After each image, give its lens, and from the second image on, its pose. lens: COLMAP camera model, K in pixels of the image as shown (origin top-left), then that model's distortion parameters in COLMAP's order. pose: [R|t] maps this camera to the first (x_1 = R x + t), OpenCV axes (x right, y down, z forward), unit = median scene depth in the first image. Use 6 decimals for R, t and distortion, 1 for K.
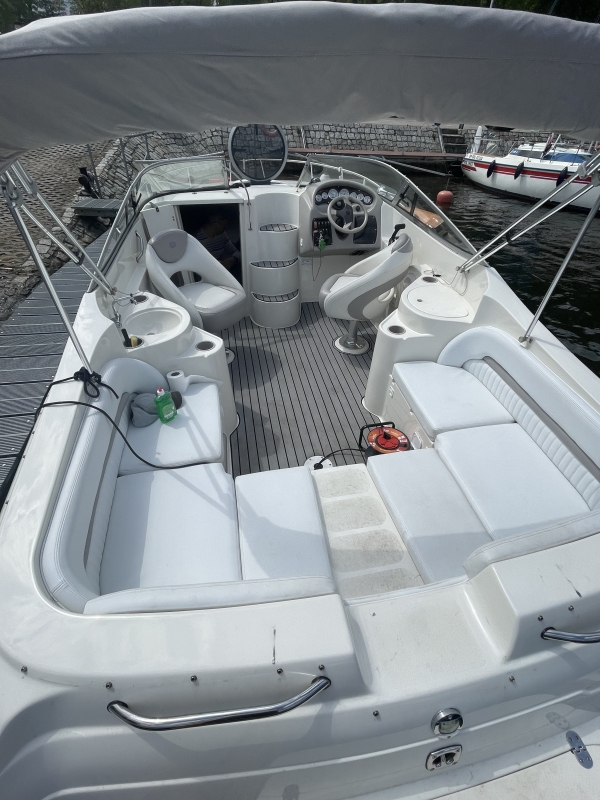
lens RADIAL K [[370.1, 0, 301.4], [0, 370.1, 425.8], [0, 0, 1]] dist [-0.024181, -0.000249]
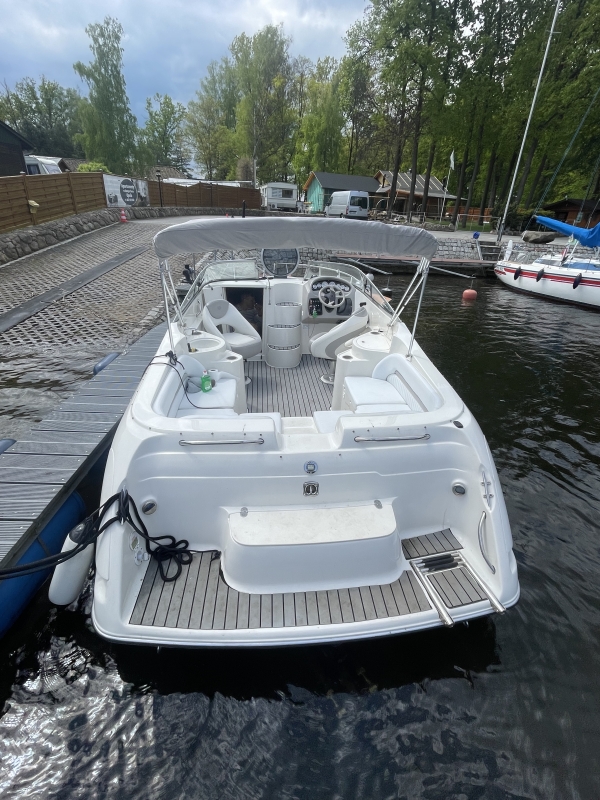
lens RADIAL K [[370.1, 0, 301.4], [0, 370.1, 425.8], [0, 0, 1]] dist [-0.024181, -0.000249]
pose [[0.995661, 0.051789, -0.077308, 0.143411], [-0.067069, 0.975306, -0.210427, 0.284095], [0.064501, 0.214699, 0.974548, -0.396061]]
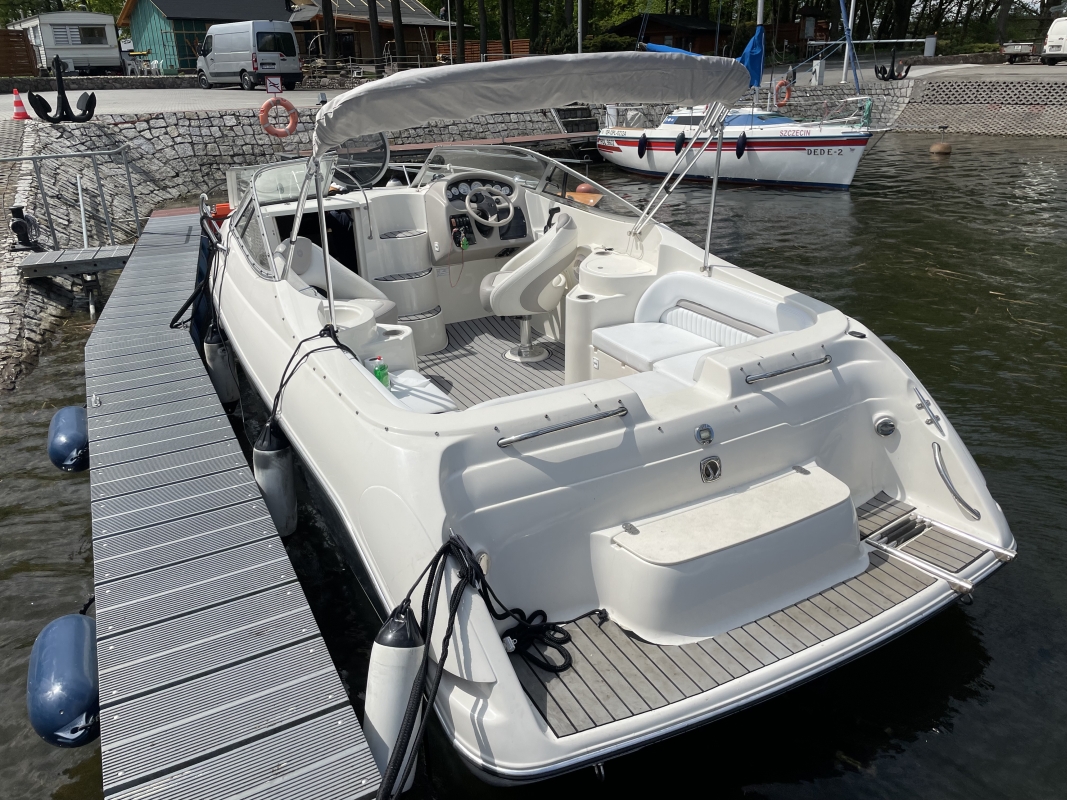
lens RADIAL K [[817.7, 0, 533.5], [0, 817.7, 400.0], [0, 0, 1]] dist [-0.036339, -0.000614]
pose [[0.958629, -0.167744, 0.229983, -0.275751], [0.235100, 0.922075, -0.307419, 0.418153], [-0.160494, 0.348770, 0.923364, -0.570127]]
